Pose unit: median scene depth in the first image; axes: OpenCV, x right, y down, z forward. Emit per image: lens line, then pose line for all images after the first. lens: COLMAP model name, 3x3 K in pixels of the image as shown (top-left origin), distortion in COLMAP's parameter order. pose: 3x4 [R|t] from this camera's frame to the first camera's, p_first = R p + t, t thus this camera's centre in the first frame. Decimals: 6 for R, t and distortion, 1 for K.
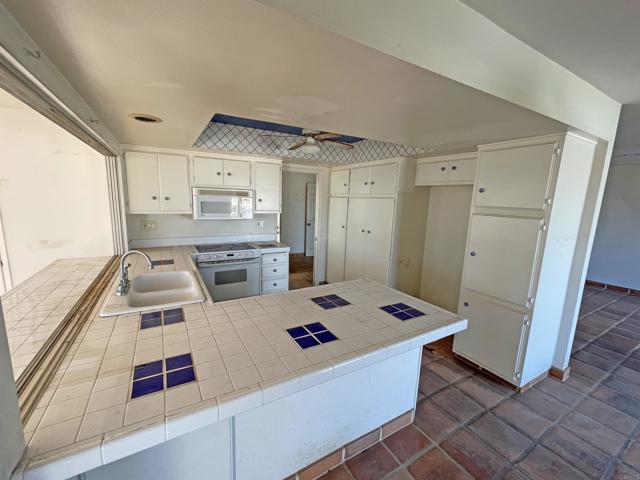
lens RADIAL K [[268.1, 0, 317.2], [0, 268.1, 243.2], [0, 0, 1]] dist [-0.001845, -0.000189]
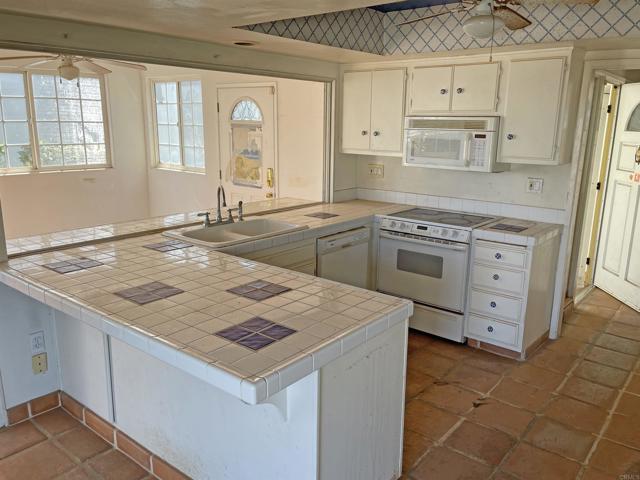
lens RADIAL K [[512.1, 0, 327.3], [0, 512.1, 241.4], [0, 0, 1]] dist [0.074697, -0.091459]
pose [[0.359709, 0.188408, -0.913844, 0.664684], [-0.161050, 0.977239, 0.138086, -0.051060], [0.919061, 0.097504, 0.381865, 0.362493]]
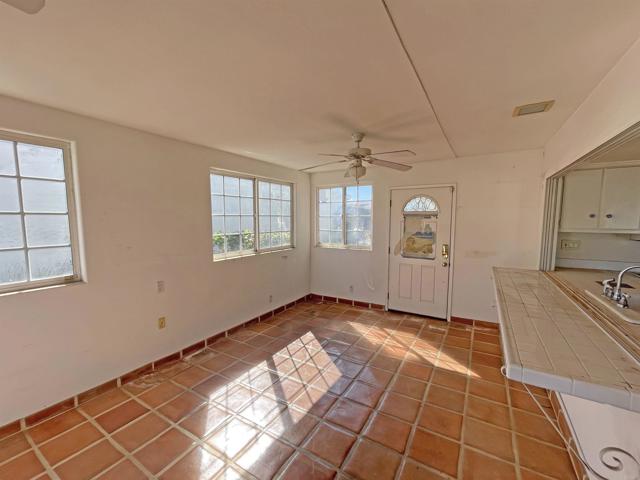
lens RADIAL K [[268.1, 0, 317.2], [0, 268.1, 243.2], [0, 0, 1]] dist [-0.001845, -0.000189]
pose [[0.472866, 0.049585, -0.879738, -0.215889], [-0.132398, 0.991079, -0.015304, 0.065224], [0.871130, 0.123712, 0.475213, -0.261965]]
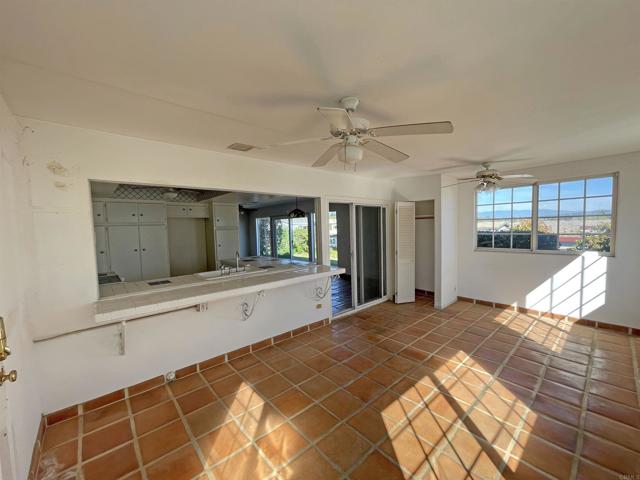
lens RADIAL K [[258.6, 0, 317.9], [0, 258.6, 242.7], [0, 0, 1]] dist [0.001889, 0.000238]
pose [[-0.200191, -0.081957, 0.976323, -1.443237], [0.183473, 0.975731, 0.119527, -0.084139], [-0.962425, 0.203057, -0.180296, 0.422392]]
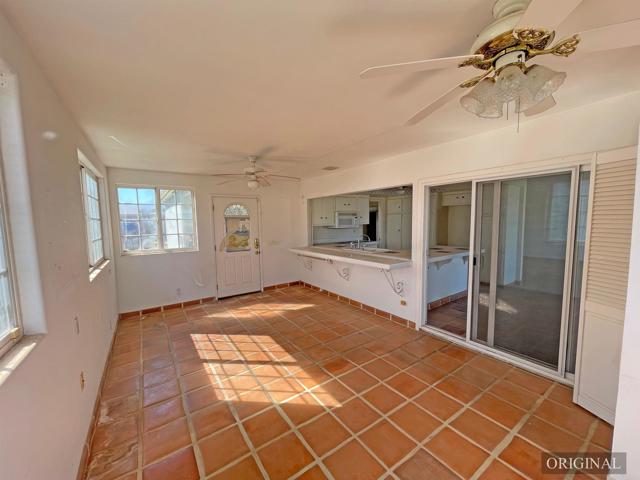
lens RADIAL K [[258.6, 0, 317.9], [0, 258.6, 242.7], [0, 0, 1]] dist [0.001889, 0.000238]
pose [[0.995845, -0.054868, 0.072681, -0.731804], [0.060360, 0.995305, -0.075659, 0.151283], [-0.068188, 0.079732, 0.994481, -0.857203]]
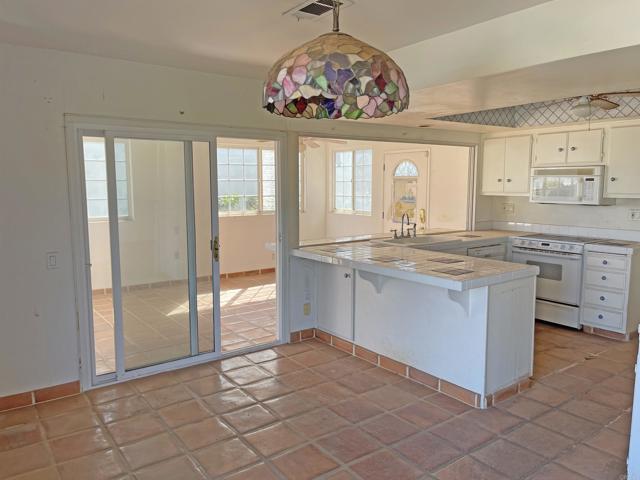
lens RADIAL K [[484.0, 0, 319.7], [0, 484.0, 238.1], [0, 0, 1]] dist [0.071278, -0.074480]
pose [[0.114997, 0.082191, -0.989960, 1.127017], [-0.161788, 0.984815, 0.062970, 0.042864], [0.980102, 0.152922, 0.126548, 0.099639]]
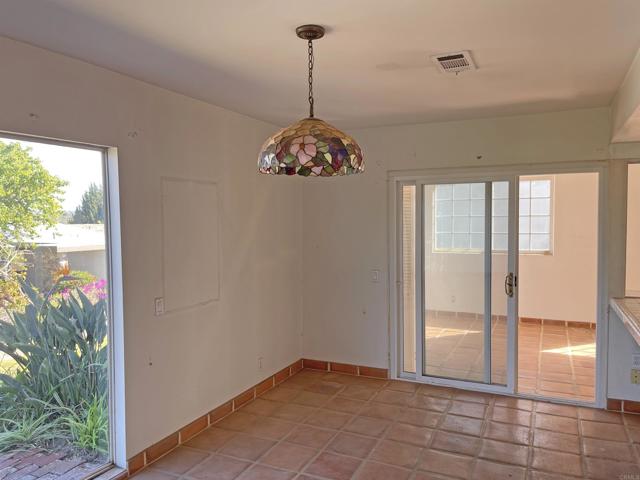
lens RADIAL K [[497.2, 0, 326.4], [0, 497.2, 242.3], [0, 0, 1]] dist [0.070687, -0.080918]
pose [[-0.809360, 0.004285, -0.587298, 1.019506], [-0.117600, 0.978540, 0.169205, -0.078843], [0.575419, 0.206014, -0.791487, 0.724288]]
